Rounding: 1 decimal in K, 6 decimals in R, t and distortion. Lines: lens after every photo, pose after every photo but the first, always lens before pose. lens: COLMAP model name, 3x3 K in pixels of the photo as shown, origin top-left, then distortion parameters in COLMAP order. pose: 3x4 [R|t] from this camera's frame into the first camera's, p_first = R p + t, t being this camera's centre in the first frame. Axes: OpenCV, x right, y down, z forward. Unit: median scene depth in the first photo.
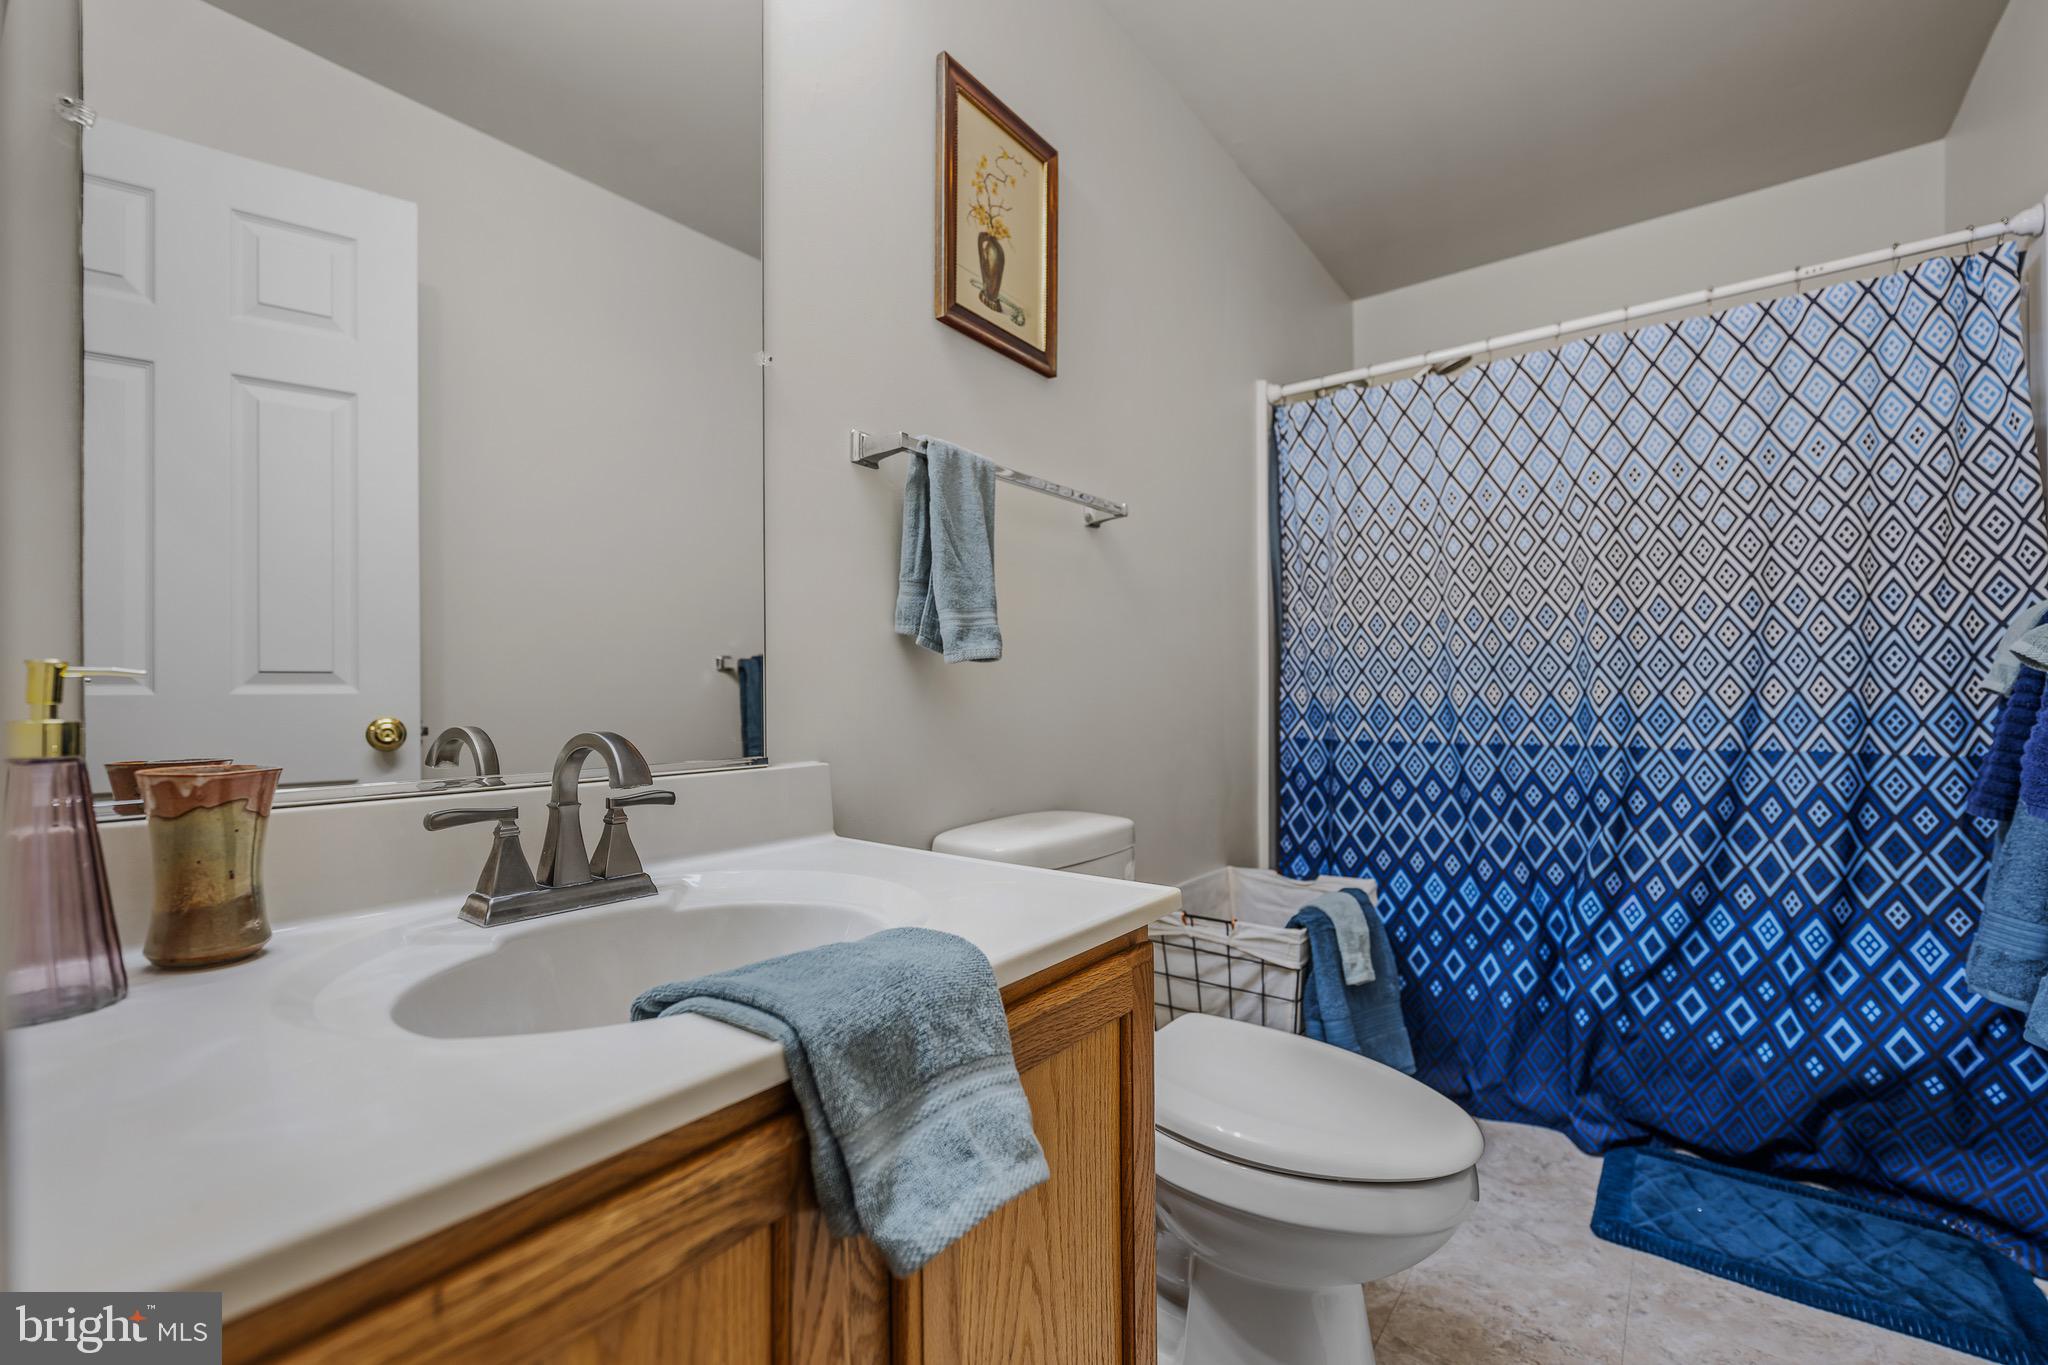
lens RADIAL K [[842.0, 0, 1032.0], [0, 842.0, 693.1], [0, 0, 1]] dist [-0.000247, -0.000136]
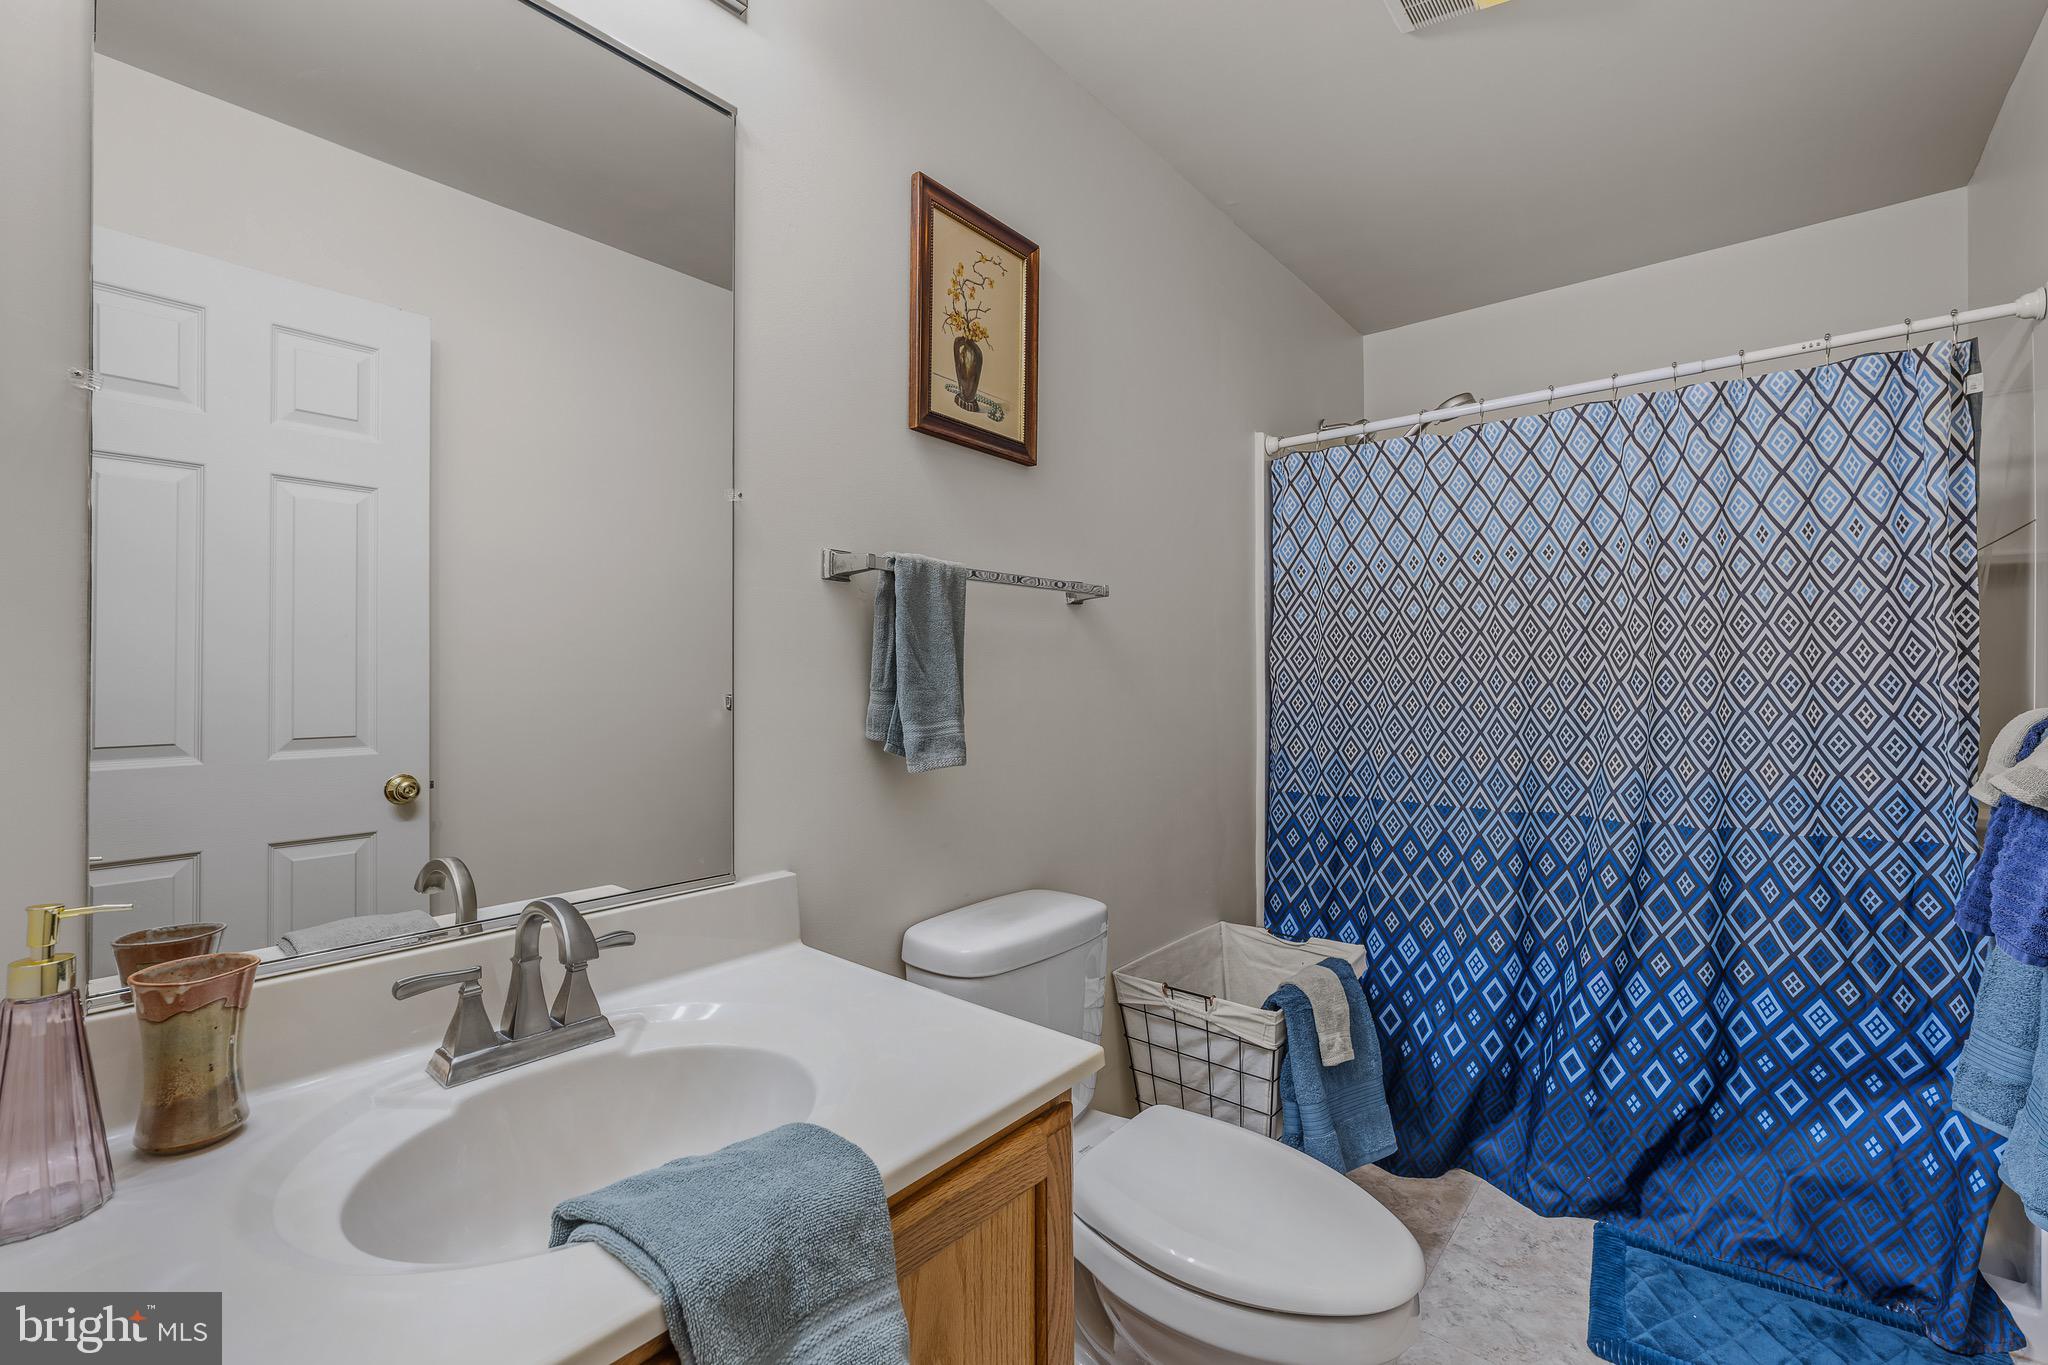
lens RADIAL K [[844.8, 0, 1024.0], [0, 844.8, 682.5], [0, 0, 1]] dist [-0.000508, -0.000070]
pose [[0.999019, 0.004362, -0.044078, 0.070353], [-0.004635, 0.999971, -0.006100, -0.121378], [0.044050, 0.006299, 0.999009, -0.029057]]
